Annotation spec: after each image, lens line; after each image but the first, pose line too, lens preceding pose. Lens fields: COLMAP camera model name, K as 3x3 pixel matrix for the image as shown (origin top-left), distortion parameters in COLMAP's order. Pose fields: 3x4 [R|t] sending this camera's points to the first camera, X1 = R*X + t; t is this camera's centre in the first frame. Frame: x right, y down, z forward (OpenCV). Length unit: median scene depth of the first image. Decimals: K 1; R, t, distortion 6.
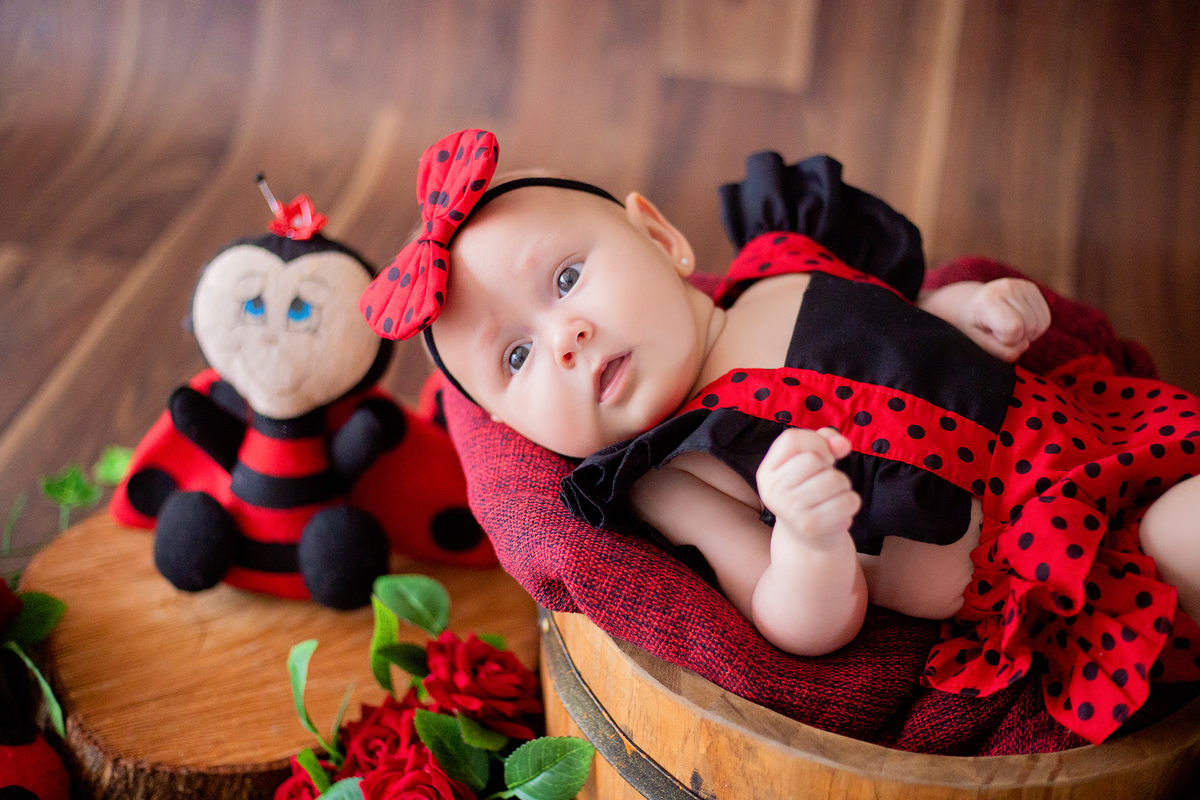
lens RADIAL K [[1773.0, 0, 596.0], [0, 1773.0, 369.5], [0, 0, 1]] dist [-0.127962, -0.016898]
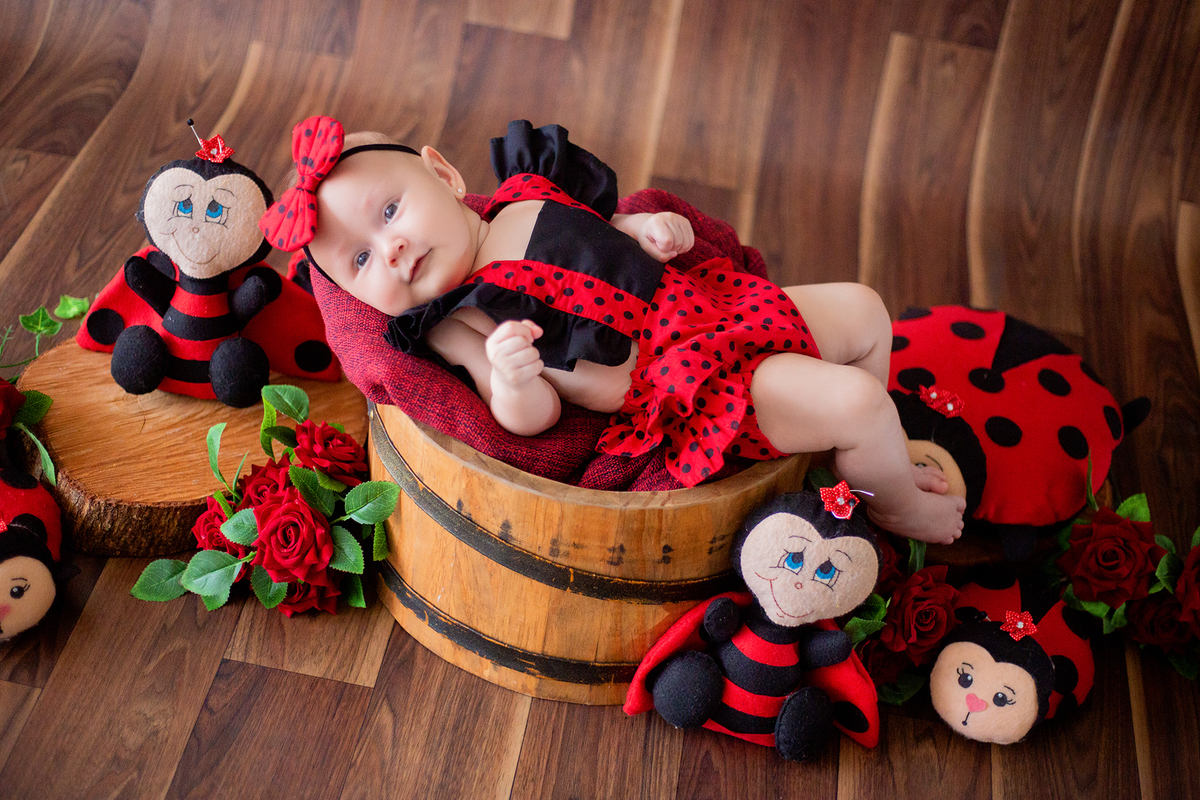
lens RADIAL K [[1773.0, 0, 596.0], [0, 1773.0, 369.5], [0, 0, 1]] dist [-0.127962, -0.016898]
pose [[0.994442, 0.024308, 0.102446, 0.008206], [-0.033060, 0.995864, 0.084624, -0.038276], [-0.099965, -0.087541, 0.991132, -0.594057]]
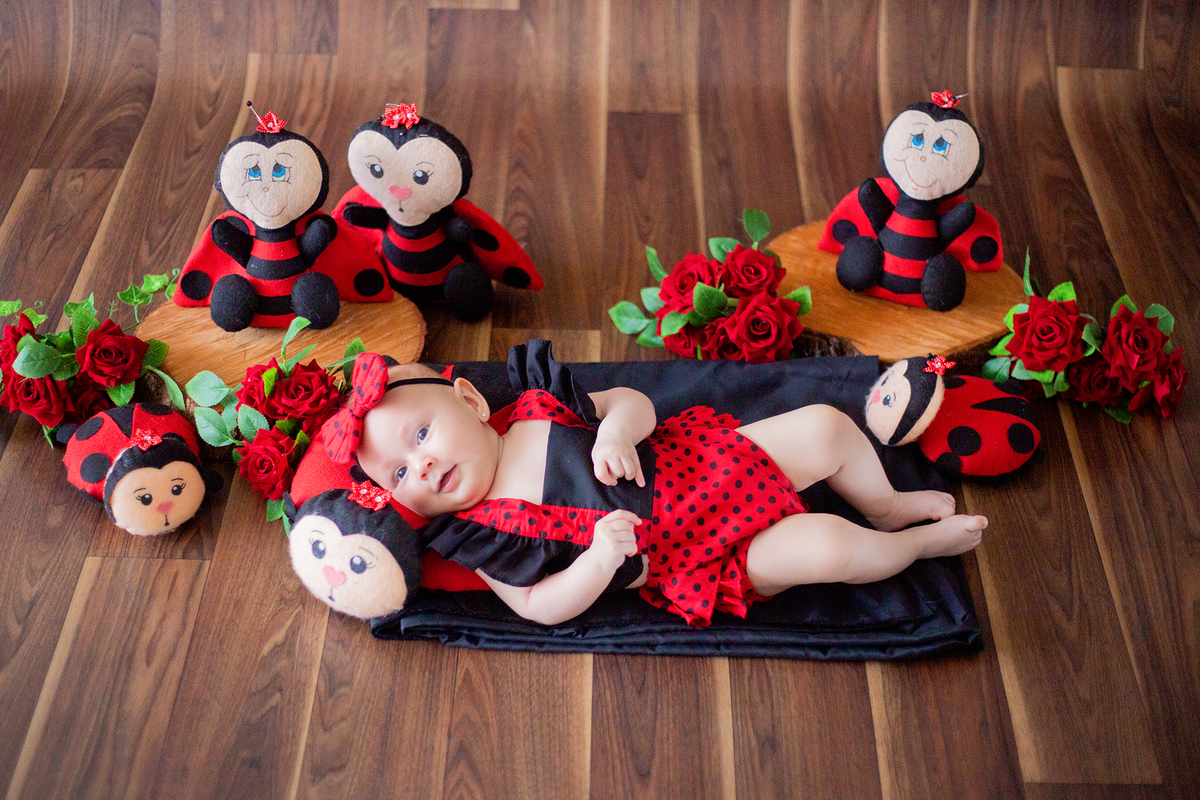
lens RADIAL K [[1859.9, 0, 552.3], [0, 1859.9, 402.8], [0, 0, 1]] dist [-0.125917, -0.009961]
pose [[0.984620, -0.130171, 0.116529, -0.152818], [0.120956, 0.989185, 0.082956, 0.089097], [-0.126067, -0.067585, 0.989717, -1.088446]]
